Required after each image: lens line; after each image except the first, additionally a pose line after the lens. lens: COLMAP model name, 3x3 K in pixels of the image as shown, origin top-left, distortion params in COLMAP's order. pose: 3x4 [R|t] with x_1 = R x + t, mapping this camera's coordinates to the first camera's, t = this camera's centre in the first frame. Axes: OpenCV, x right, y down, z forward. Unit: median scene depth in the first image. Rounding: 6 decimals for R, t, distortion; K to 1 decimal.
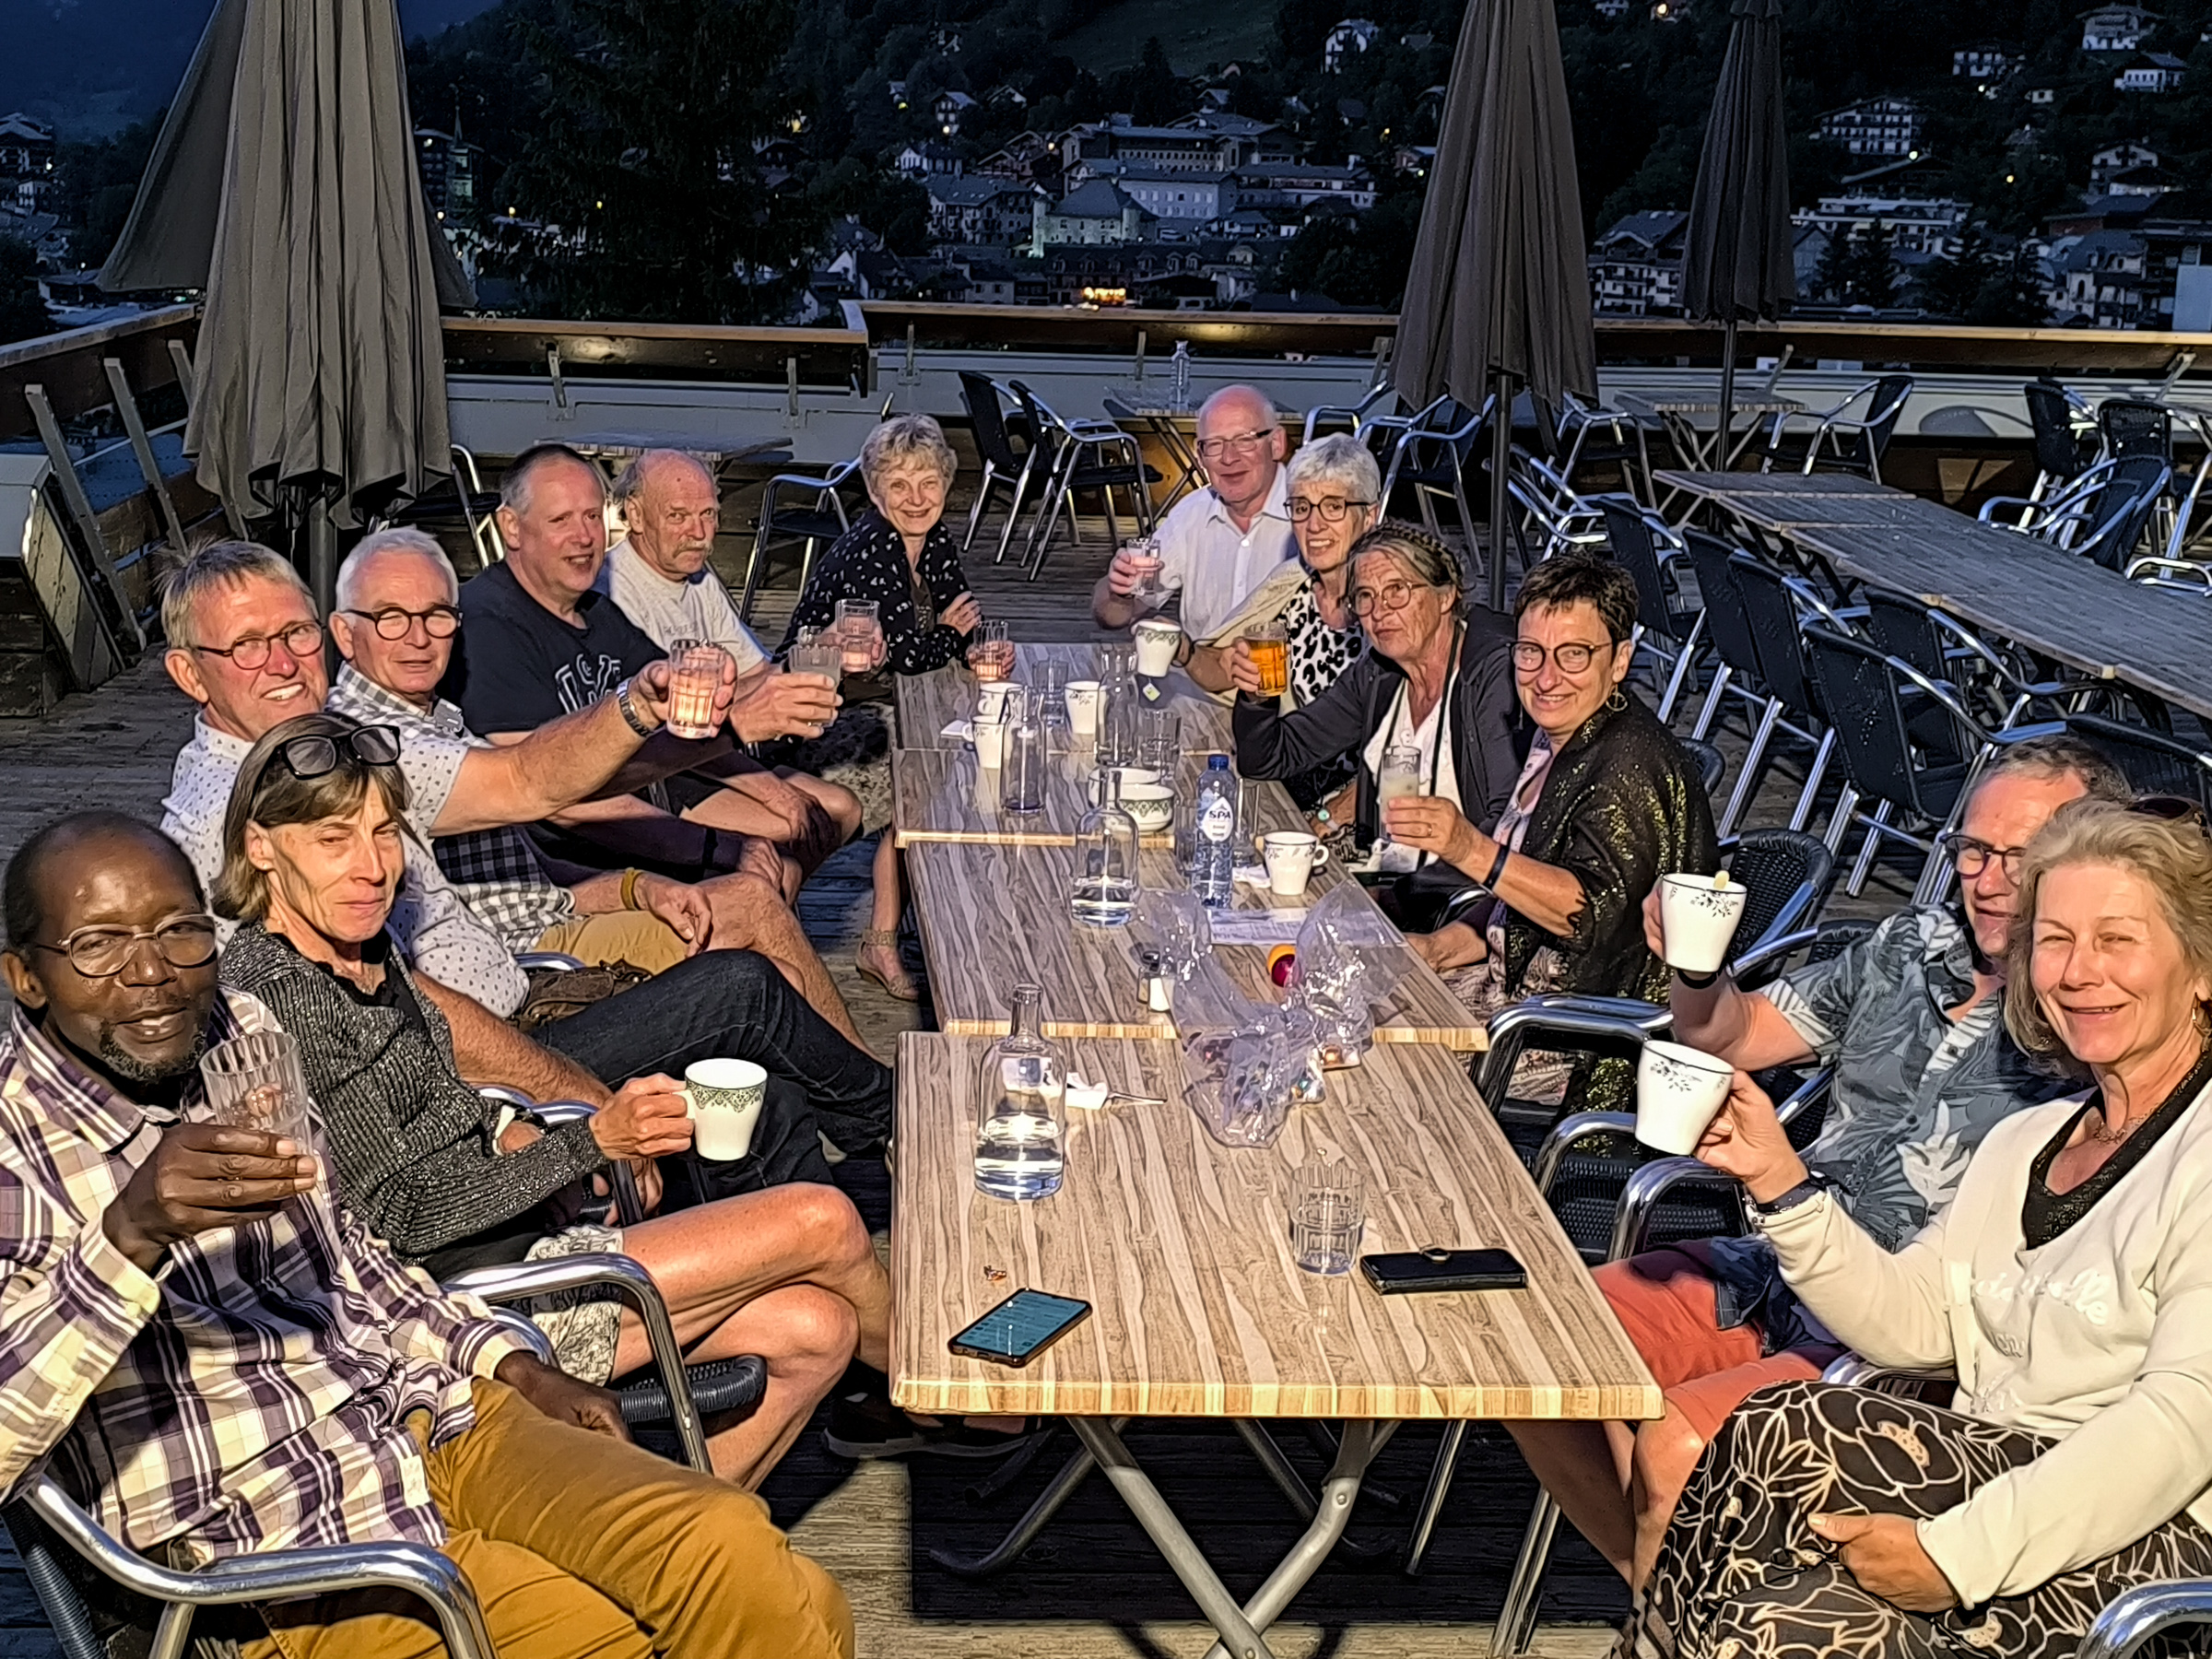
lens RADIAL K [[3018.6, 0, 1114.6], [0, 3018.6, 839.7], [0, 0, 1]] dist [0.049135, 0.000000]
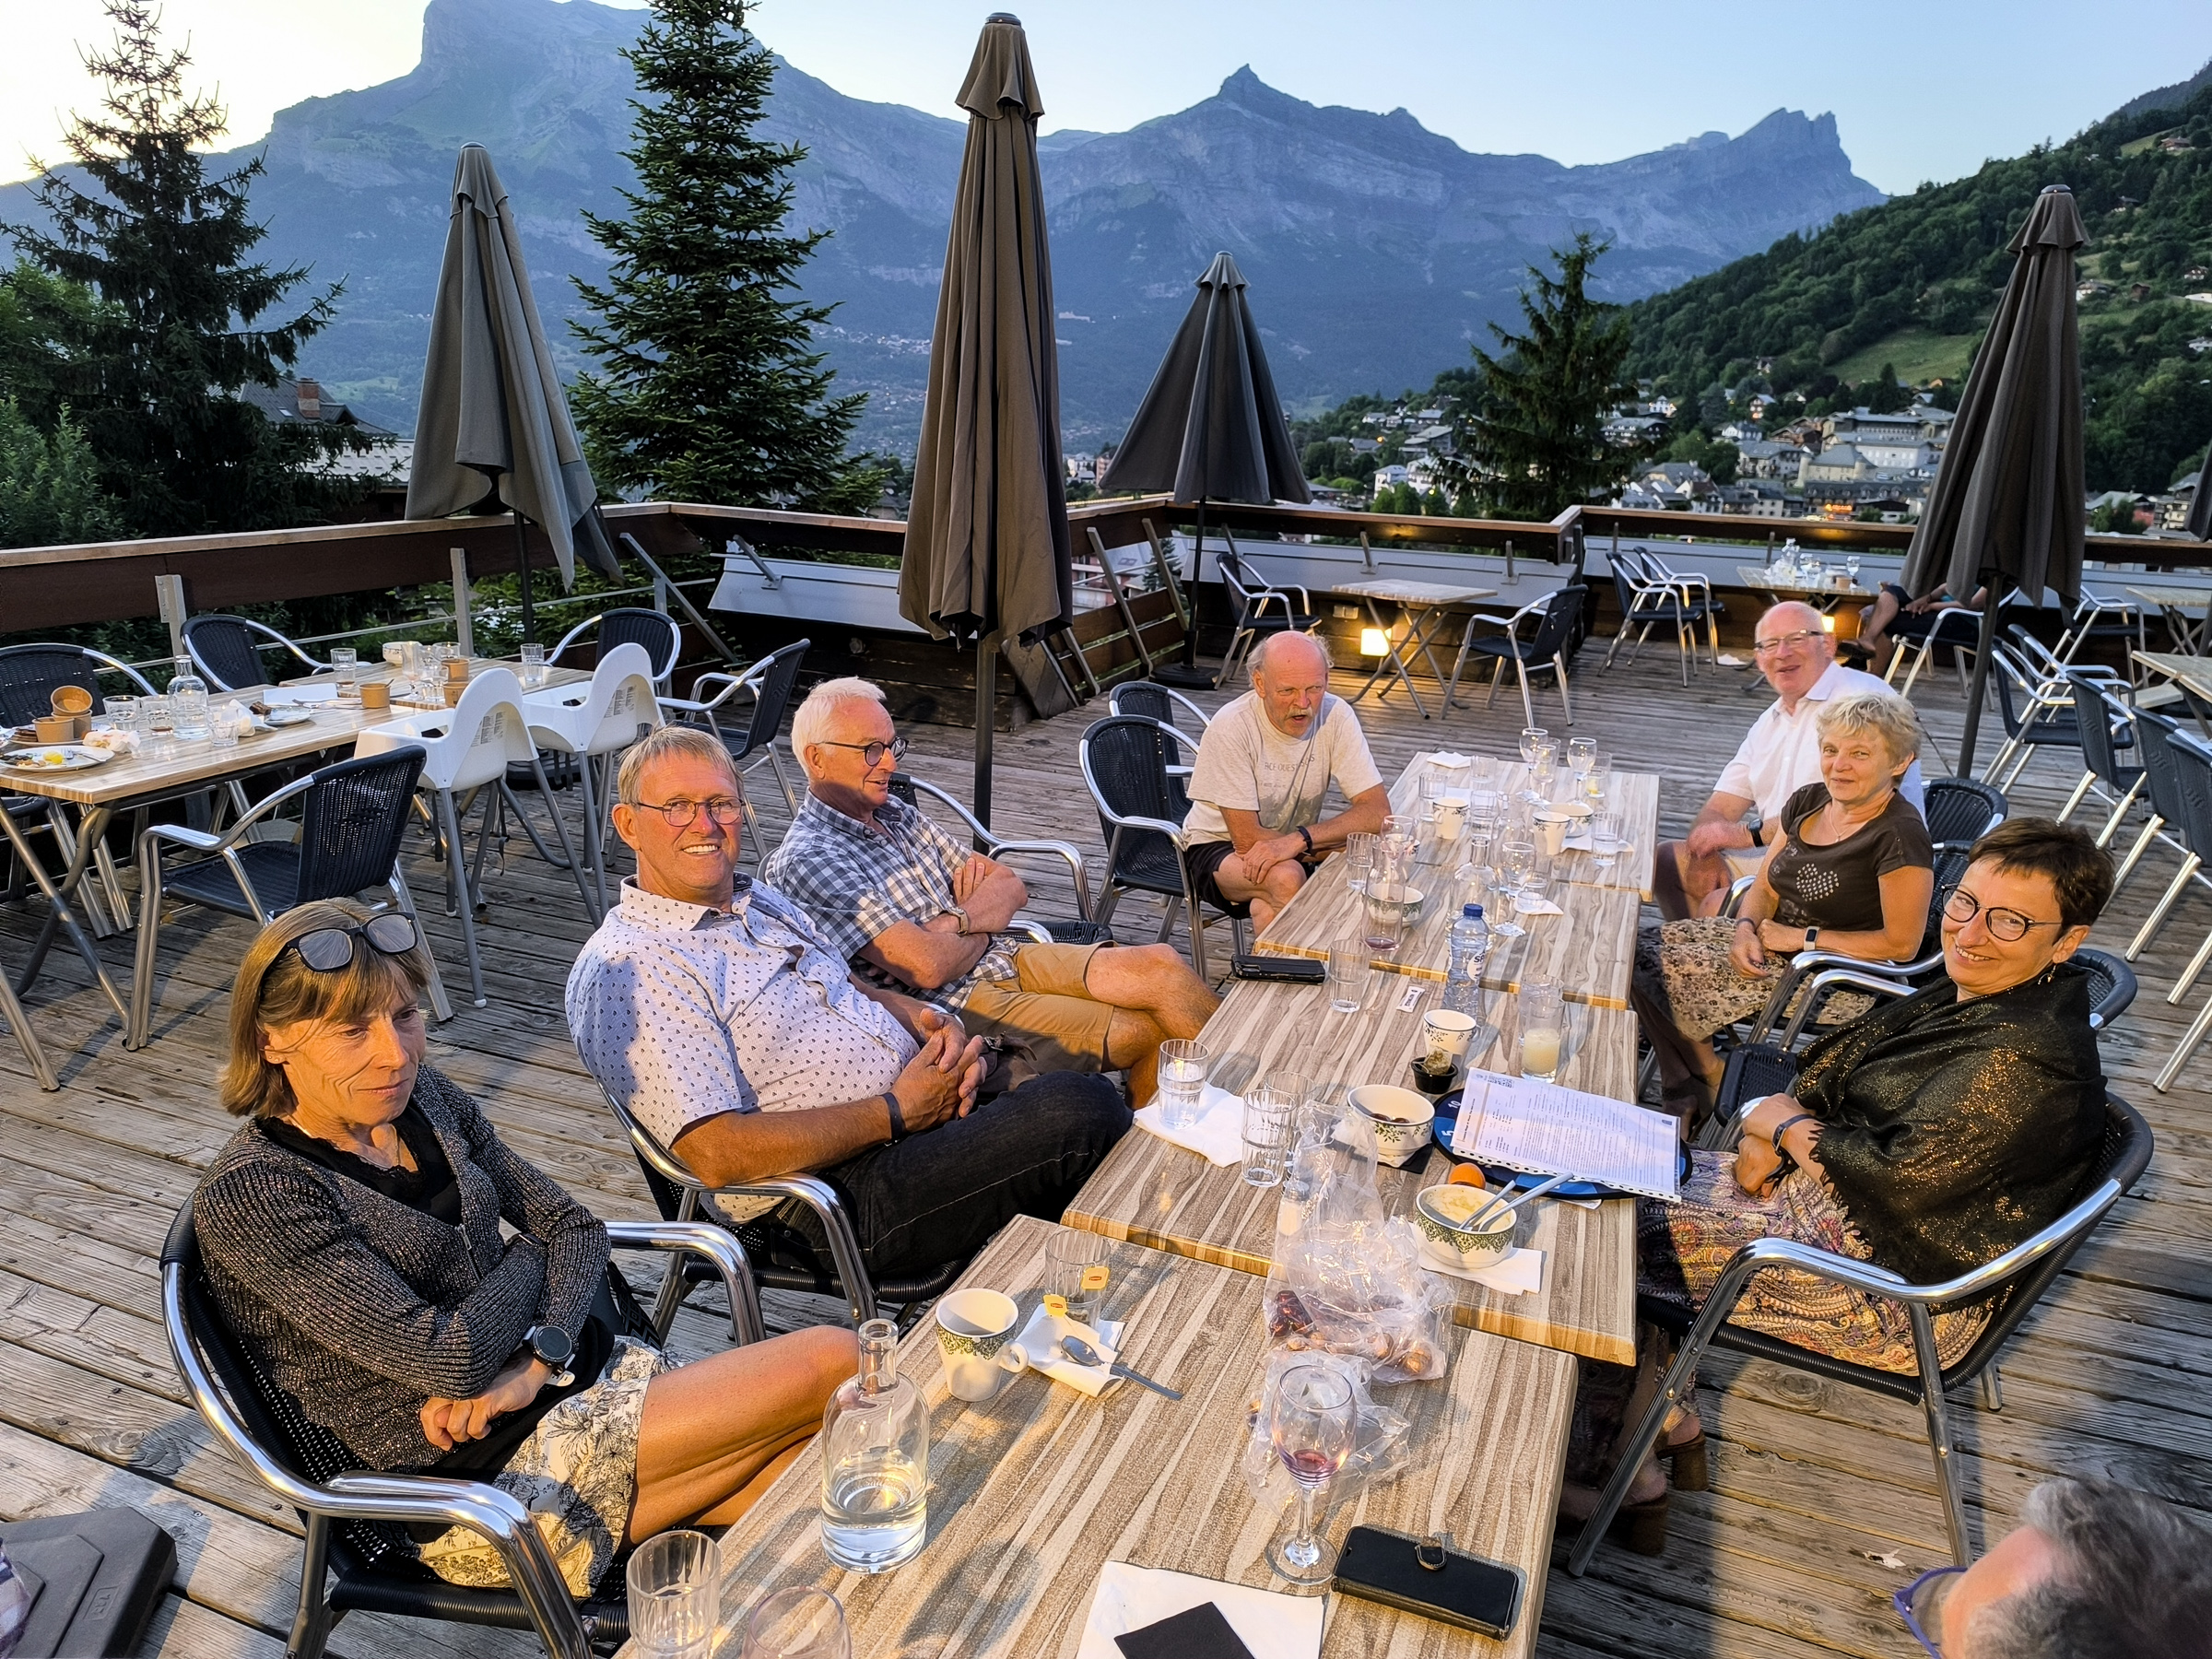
lens RADIAL K [[1520.2, 0, 1124.0], [0, 1520.2, 844.9], [0, 0, 1]] dist [0.028939, -0.033234]
pose [[0.907290, 0.123057, -0.402097, 0.049192], [-0.104905, 0.992226, 0.066951, -0.031334], [0.407209, -0.018562, 0.913146, 0.171140]]
